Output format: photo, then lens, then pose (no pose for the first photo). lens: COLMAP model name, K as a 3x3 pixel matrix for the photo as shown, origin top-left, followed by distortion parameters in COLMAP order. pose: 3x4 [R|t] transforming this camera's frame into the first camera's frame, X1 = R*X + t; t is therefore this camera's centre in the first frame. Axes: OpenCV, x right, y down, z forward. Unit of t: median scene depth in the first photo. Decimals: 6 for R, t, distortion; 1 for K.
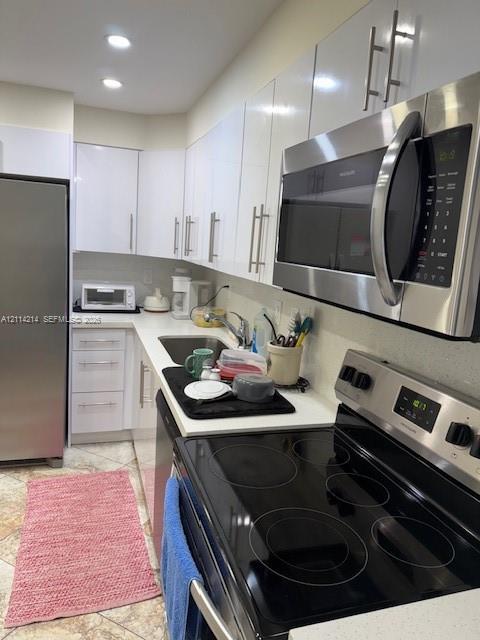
lens RADIAL K [[455.0, 0, 240.0], [0, 455.0, 320.0], [0, 0, 1]] dist [0.077932, -0.102964]
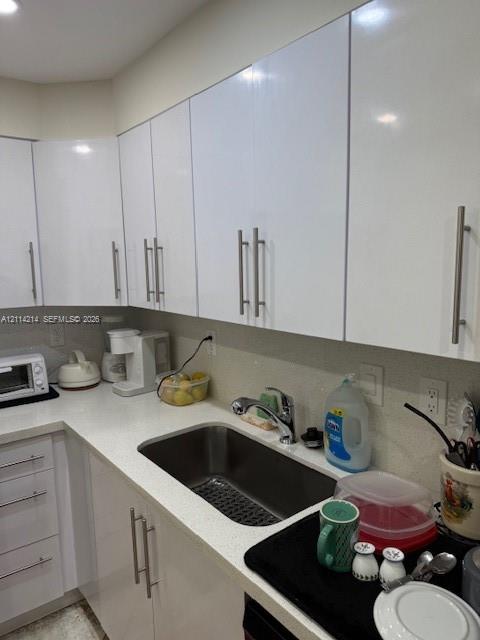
lens RADIAL K [[455.0, 0, 240.0], [0, 455.0, 320.0], [0, 0, 1]] dist [0.077932, -0.102964]
pose [[0.936574, -0.132757, 0.324352, -0.185998], [0.141123, 0.989989, -0.002294, -0.086399], [-0.320801, 0.047922, 0.945934, 0.326761]]
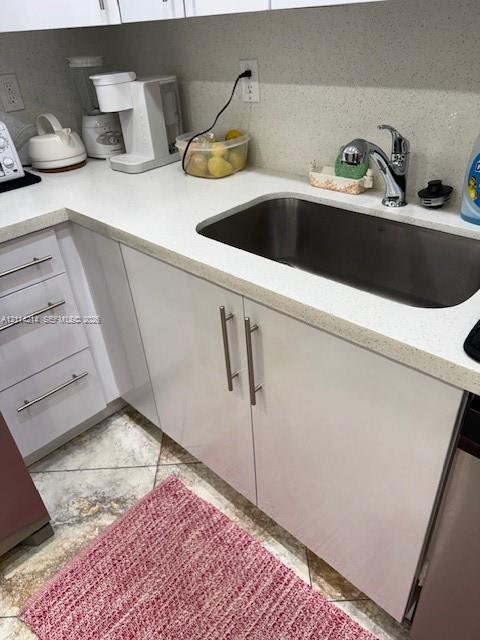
lens RADIAL K [[455.0, 0, 240.0], [0, 455.0, 320.0], [0, 0, 1]] dist [0.077932, -0.102964]
pose [[0.876803, -0.355237, 0.324072, -0.255652], [0.200951, 0.882986, 0.424210, -0.049579], [-0.436846, -0.306826, 0.845591, 0.497836]]
